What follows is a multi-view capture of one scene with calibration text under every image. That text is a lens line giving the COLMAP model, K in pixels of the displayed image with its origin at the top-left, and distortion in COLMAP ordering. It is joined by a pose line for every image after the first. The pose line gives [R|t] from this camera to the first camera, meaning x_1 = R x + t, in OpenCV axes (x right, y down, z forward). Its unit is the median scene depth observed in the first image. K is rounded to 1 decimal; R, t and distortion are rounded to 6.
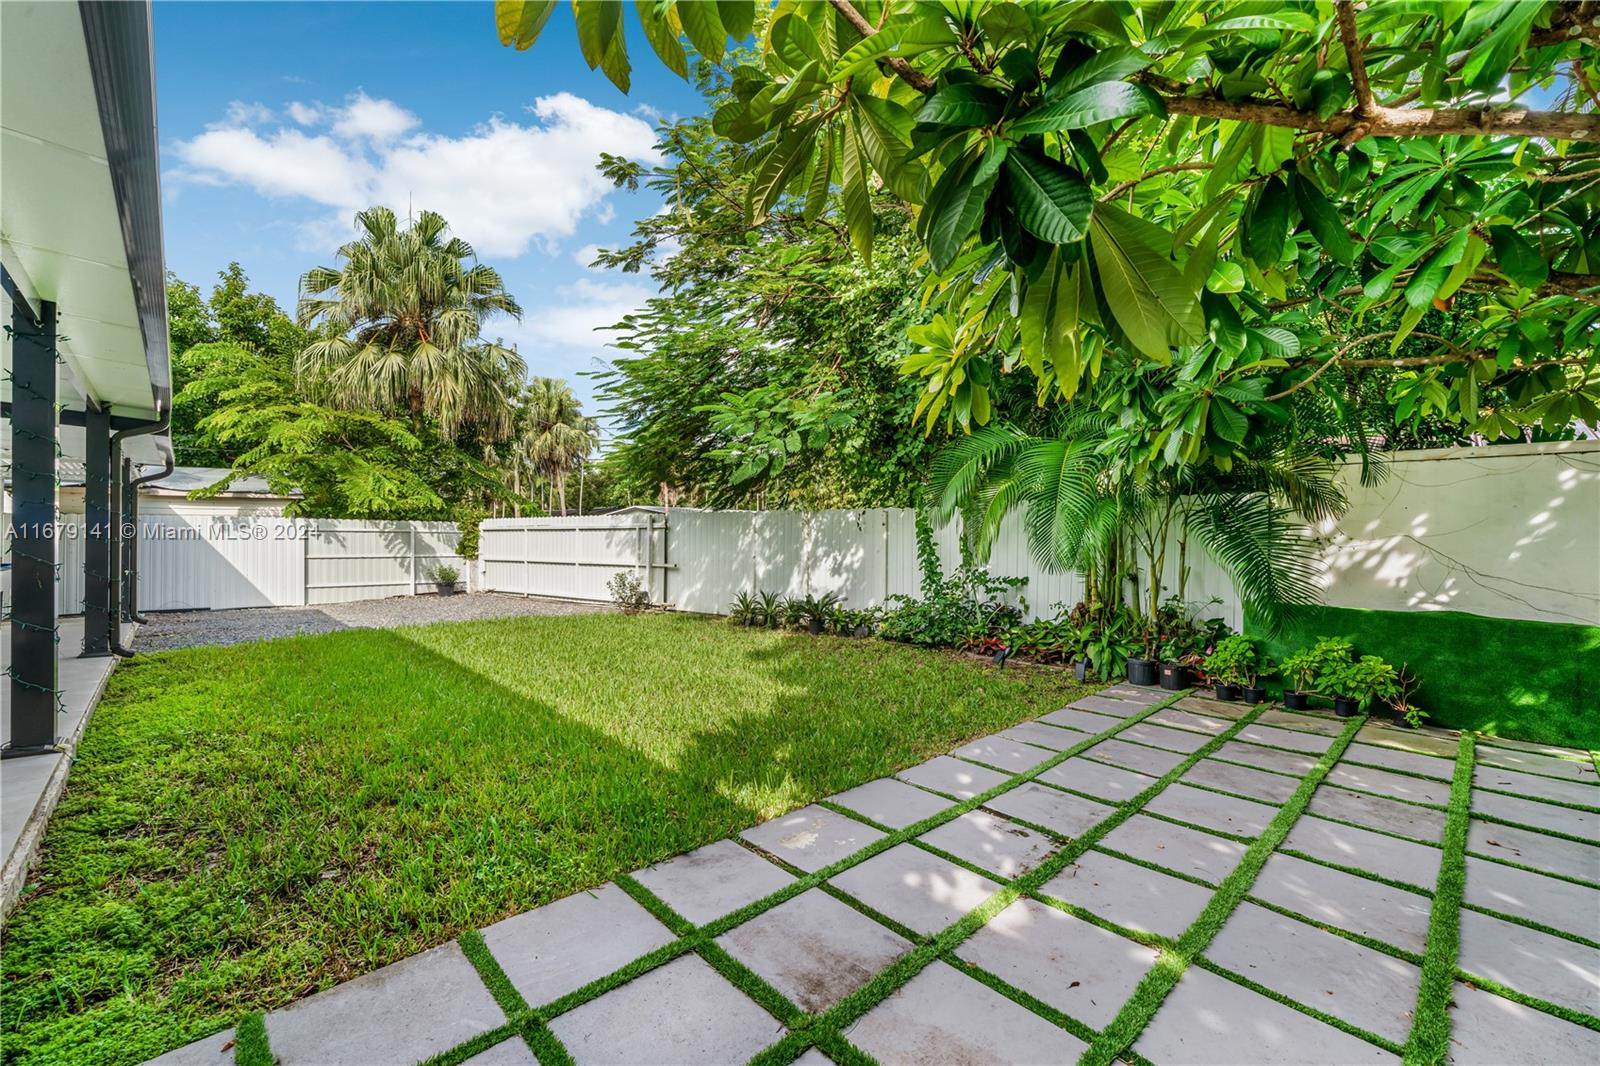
lens RADIAL K [[650.1, 0, 806.0], [0, 650.1, 533.1], [0, 0, 1]] dist [0.003448, 0.000277]
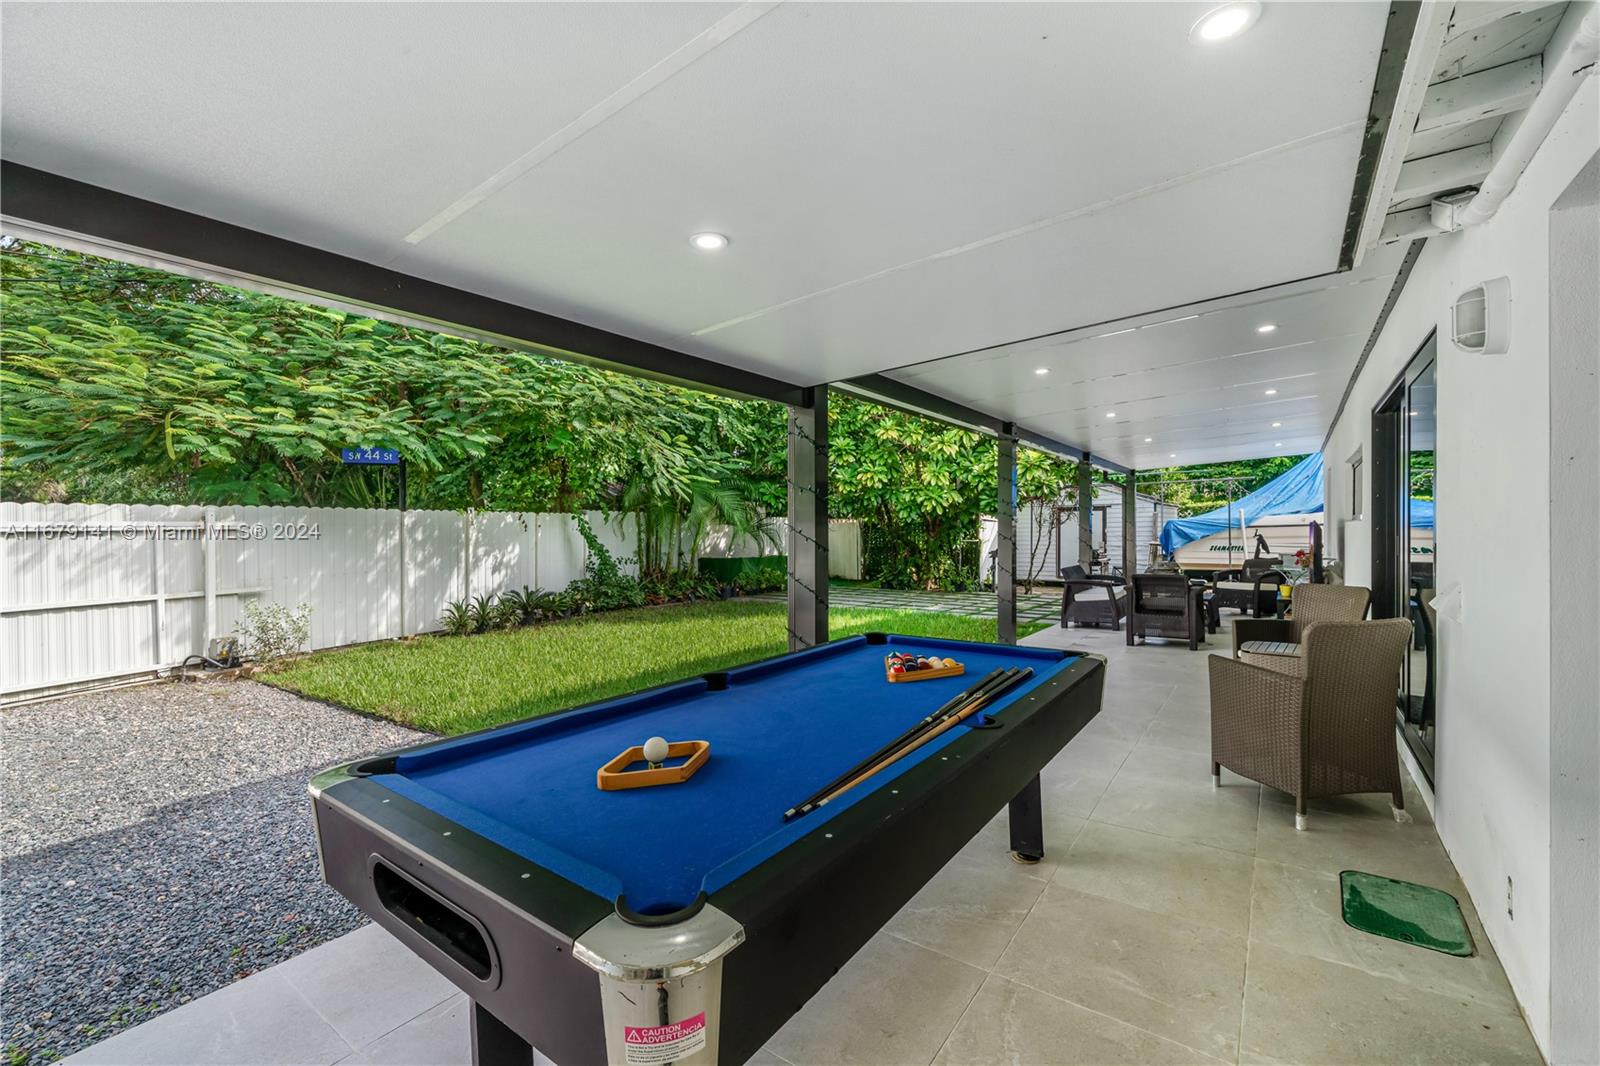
lens RADIAL K [[650.1, 0, 796.6], [0, 650.1, 530.1], [0, 0, 1]] dist [0.003448, 0.000277]
pose [[-0.166533, -0.005654, 0.986020, -1.079058], [0.005760, 0.999961, 0.006706, -0.008999], [-0.986019, 0.006796, -0.166494, 0.692967]]
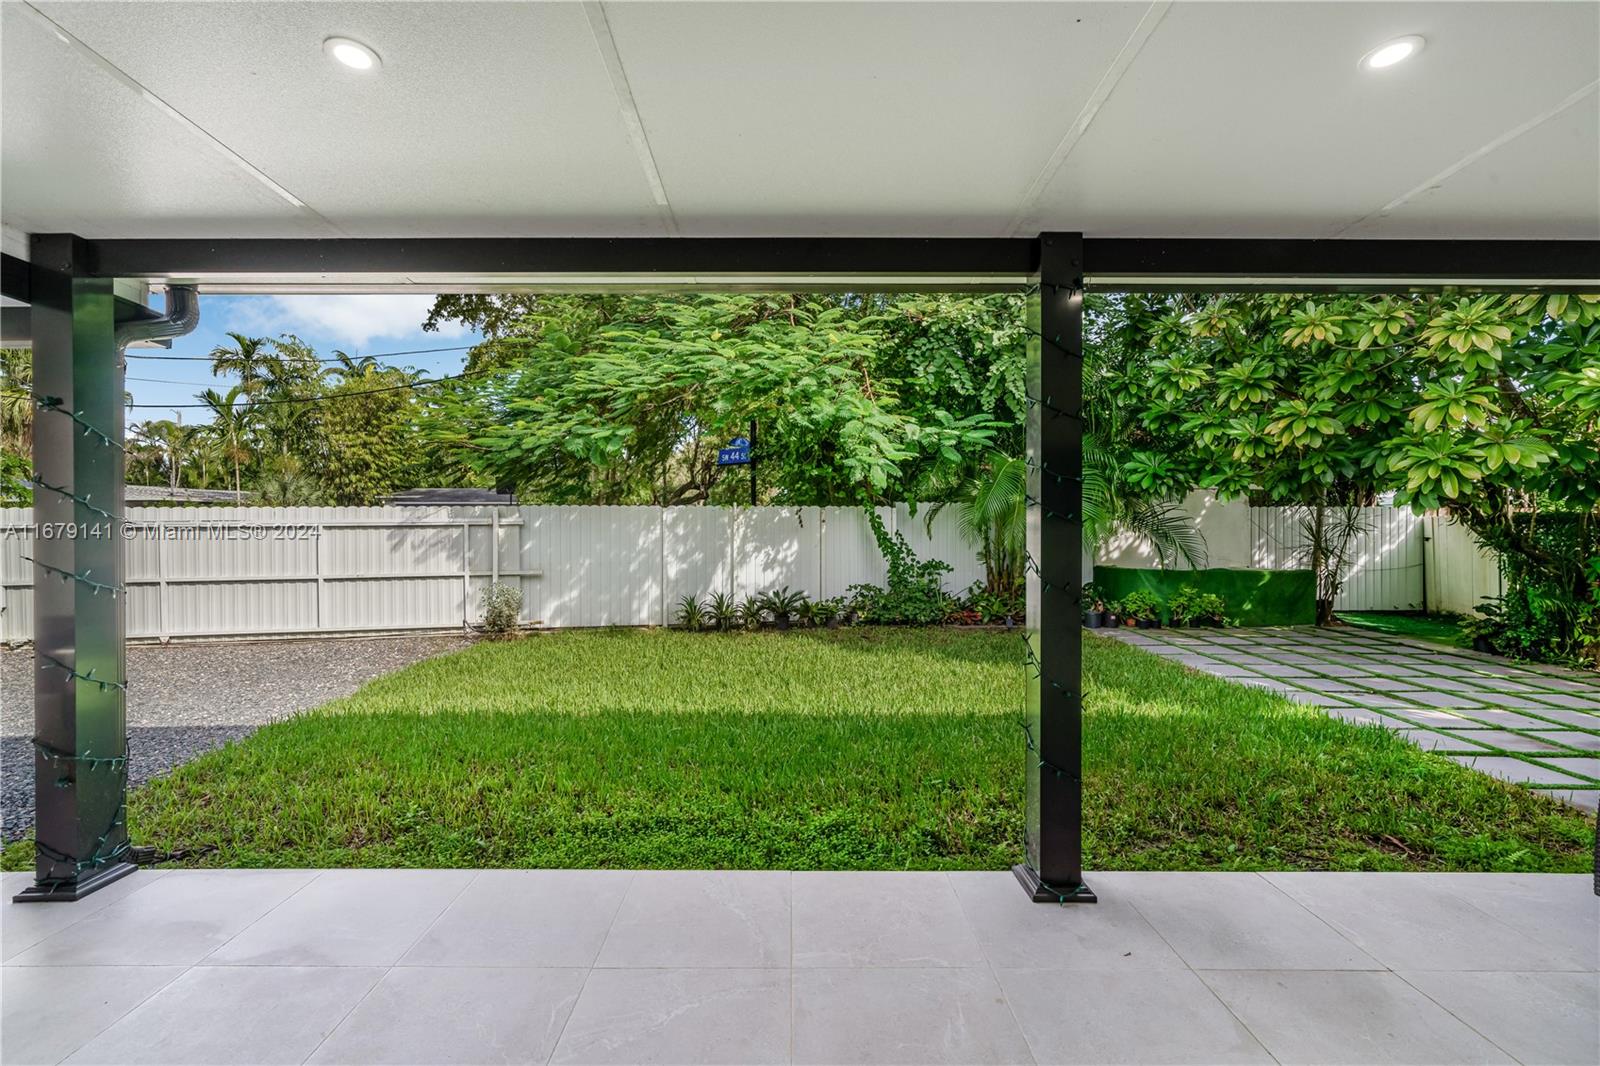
lens RADIAL K [[650.1, 0, 798.7], [0, 650.1, 529.5], [0, 0, 1]] dist [0.003448, 0.000277]
pose [[0.687567, -0.017184, 0.725918, -0.652300], [0.000158, 0.999723, 0.023516, -0.022121], [-0.726121, -0.016055, 0.687379, 0.272165]]
